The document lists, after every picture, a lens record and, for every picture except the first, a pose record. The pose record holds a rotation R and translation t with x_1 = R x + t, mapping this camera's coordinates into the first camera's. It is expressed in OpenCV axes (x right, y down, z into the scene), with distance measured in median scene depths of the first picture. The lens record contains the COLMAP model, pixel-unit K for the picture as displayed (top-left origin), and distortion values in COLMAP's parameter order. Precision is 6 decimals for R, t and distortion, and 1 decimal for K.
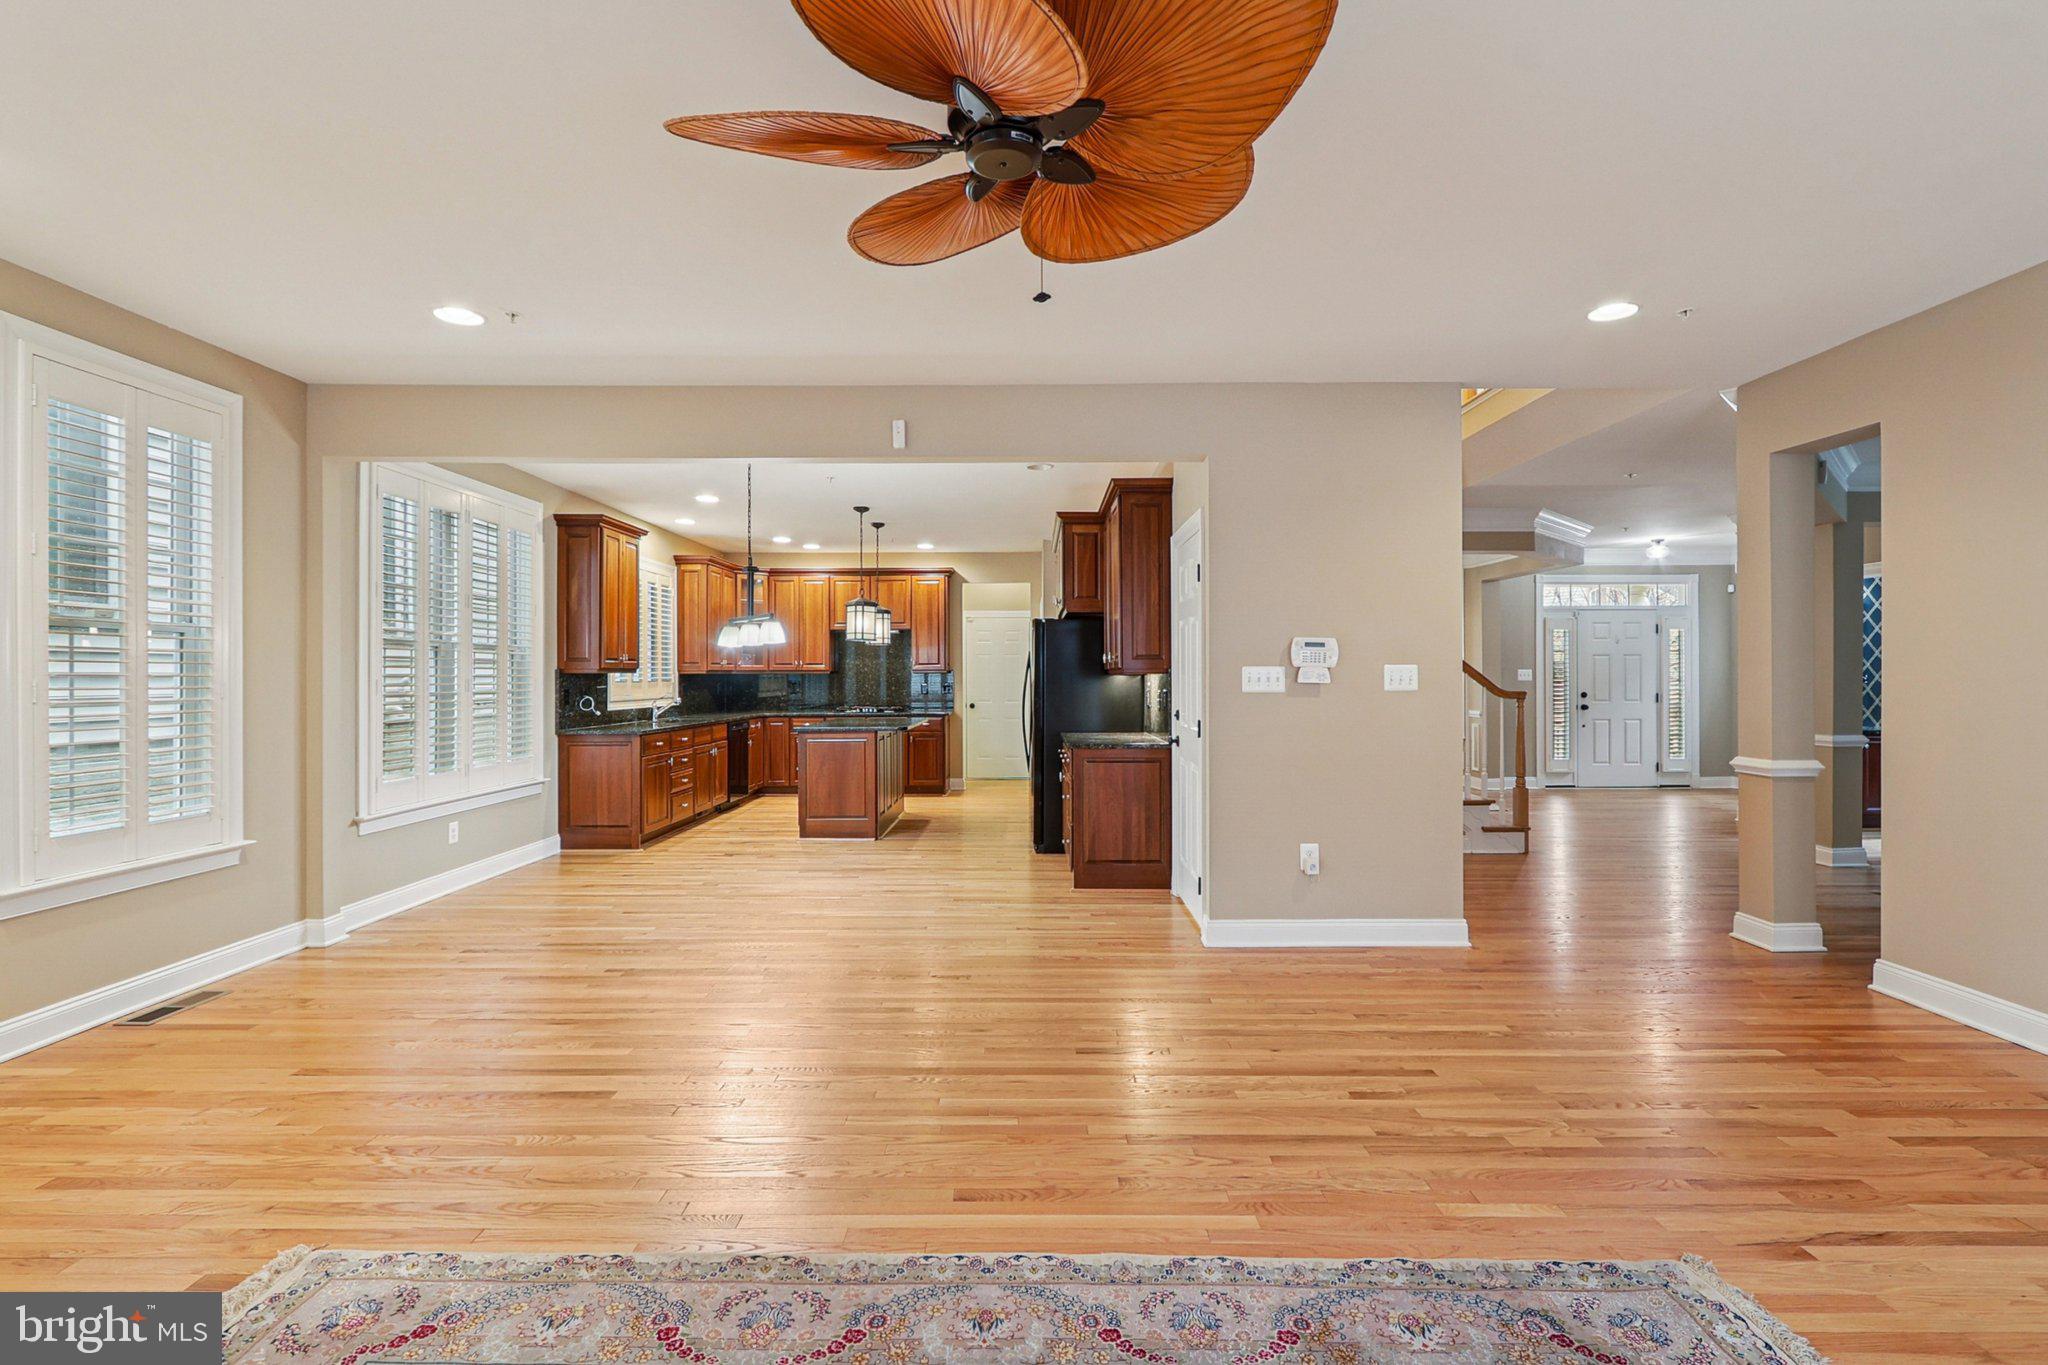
lens RADIAL K [[1005.5, 0, 1031.5], [0, 1005.5, 676.3], [0, 0, 1]] dist [-0.000840, -0.000197]
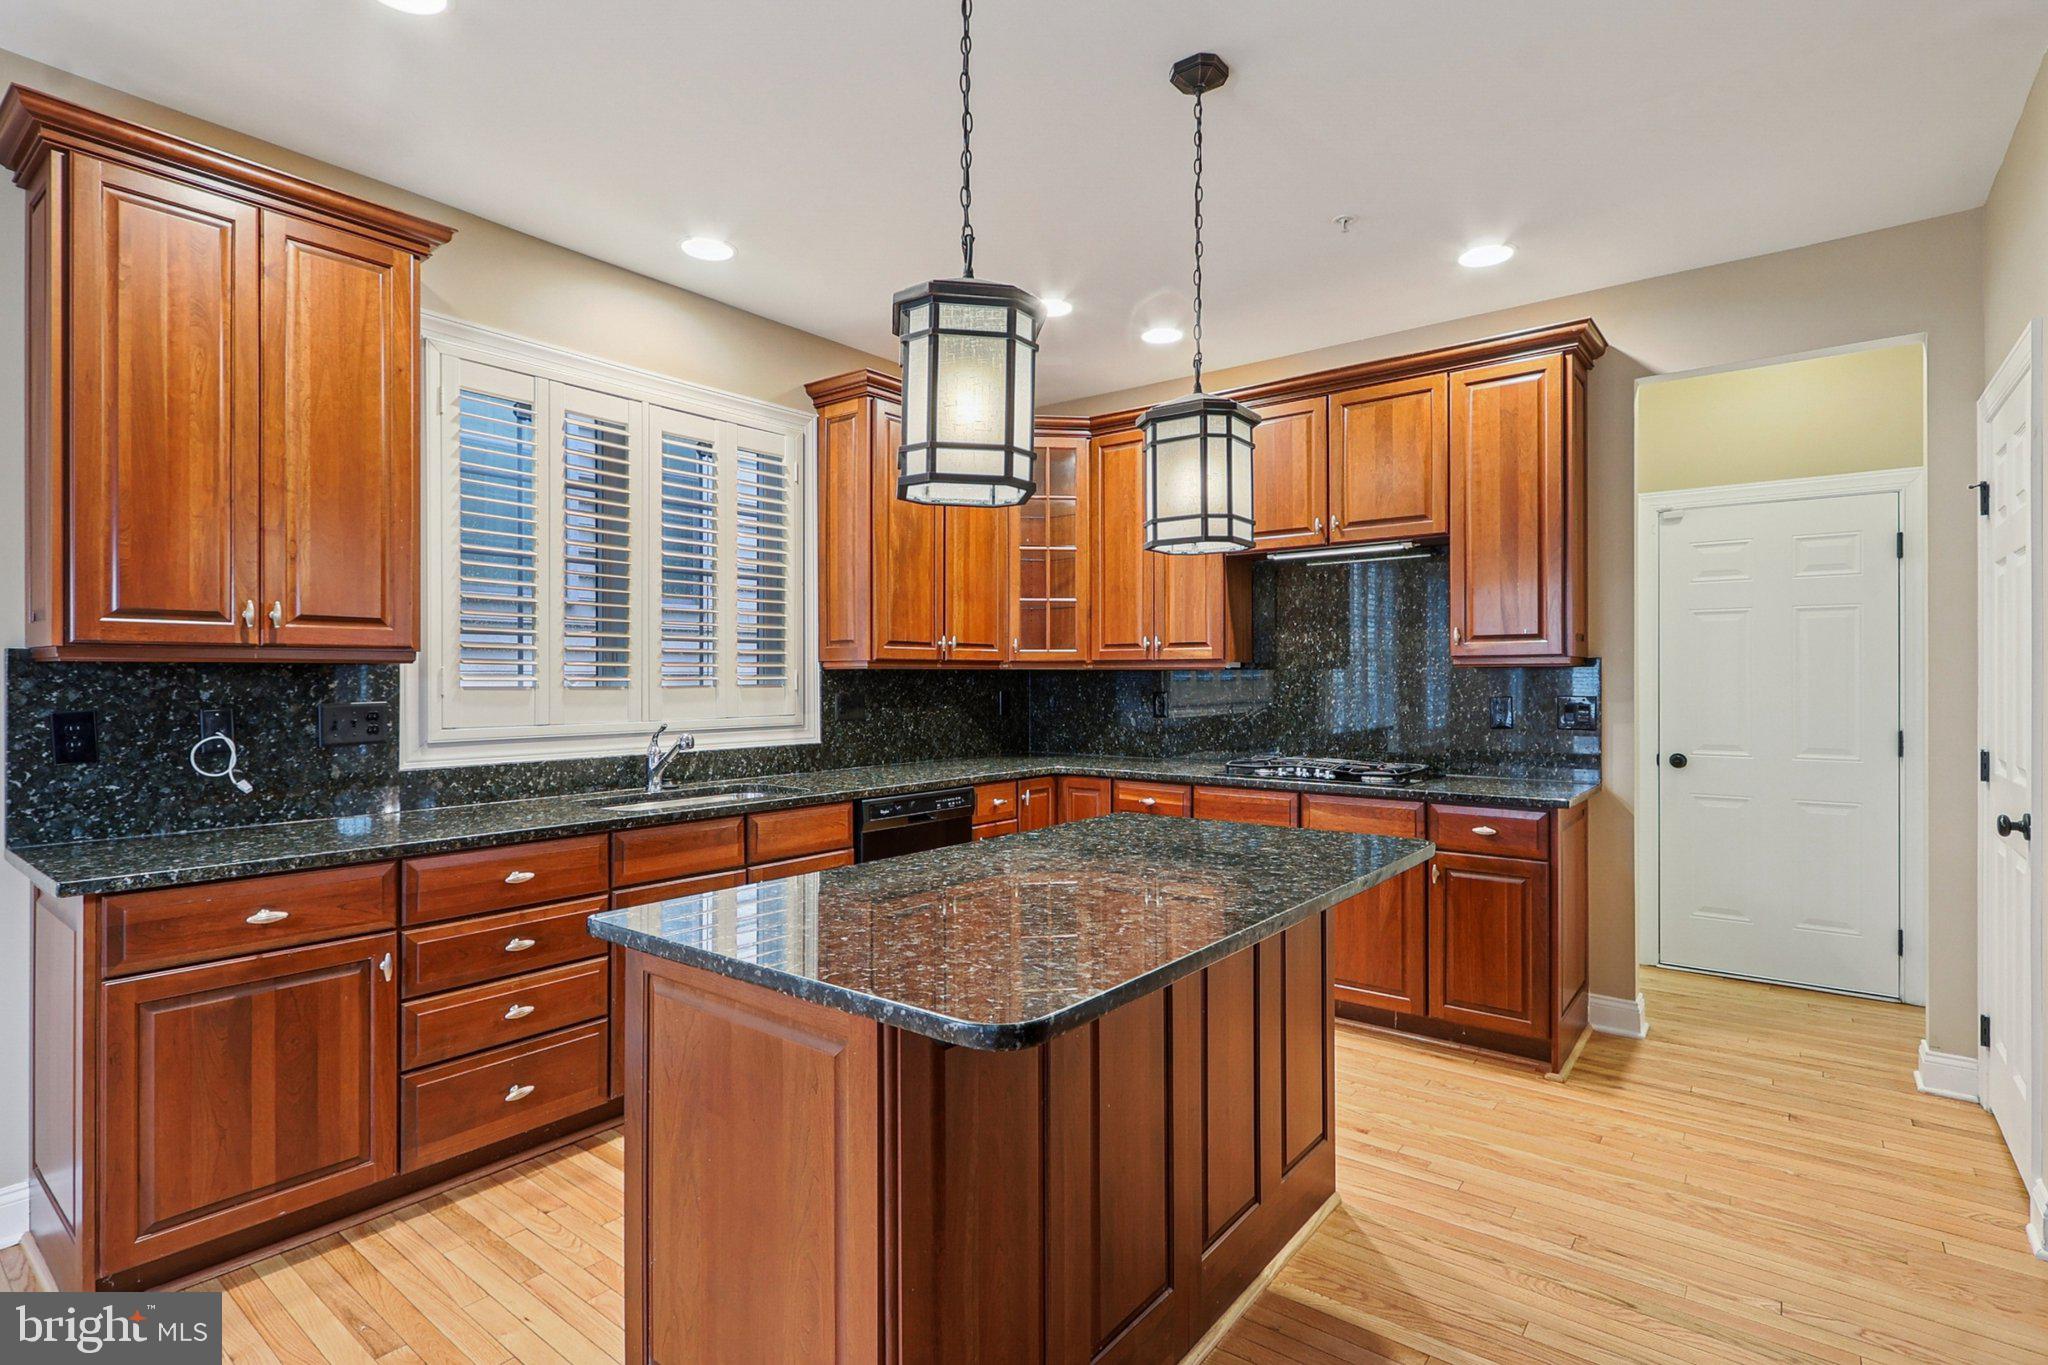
lens RADIAL K [[1006.3, 0, 999.2], [0, 1006.3, 677.8], [0, 0, 1]] dist [-0.000505, -0.000167]
pose [[0.782567, 0.002198, -0.622563, -0.032055], [-0.001798, 0.999998, 0.001270, 0.000781], [0.622564, 0.000126, 0.782569, 0.719058]]
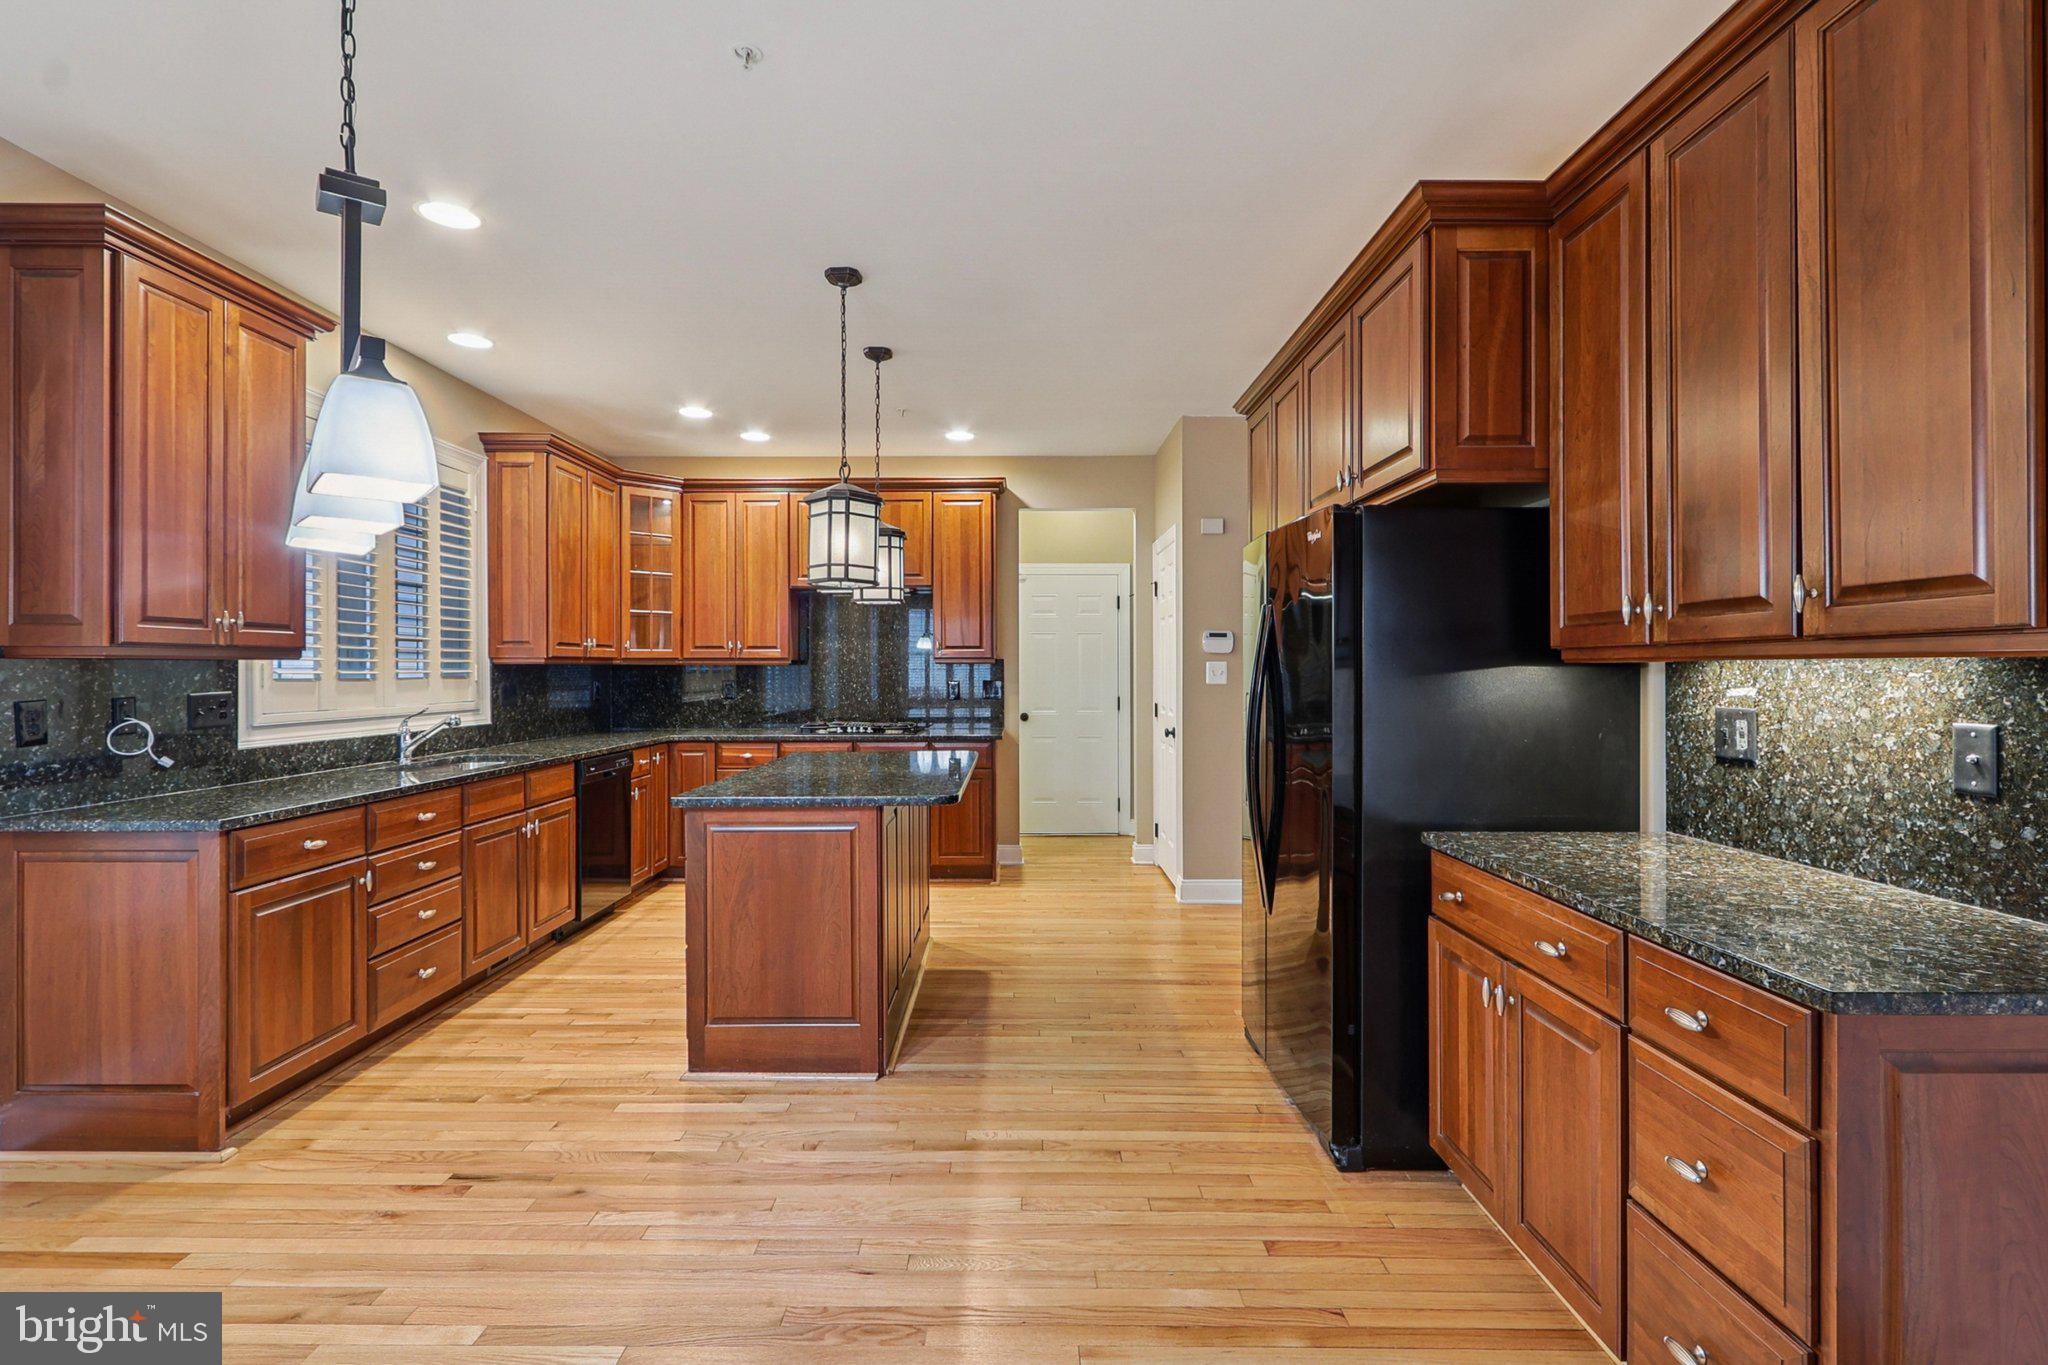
lens RADIAL K [[973.4, 0, 1014.4], [0, 973.4, 671.2], [0, 0, 1]] dist [-0.001637, -0.000829]
pose [[0.999996, 0.001602, 0.002151, -0.082779], [-0.001605, 0.999998, 0.001555, 0.000382], [-0.002149, -0.001558, 0.999996, 0.498982]]
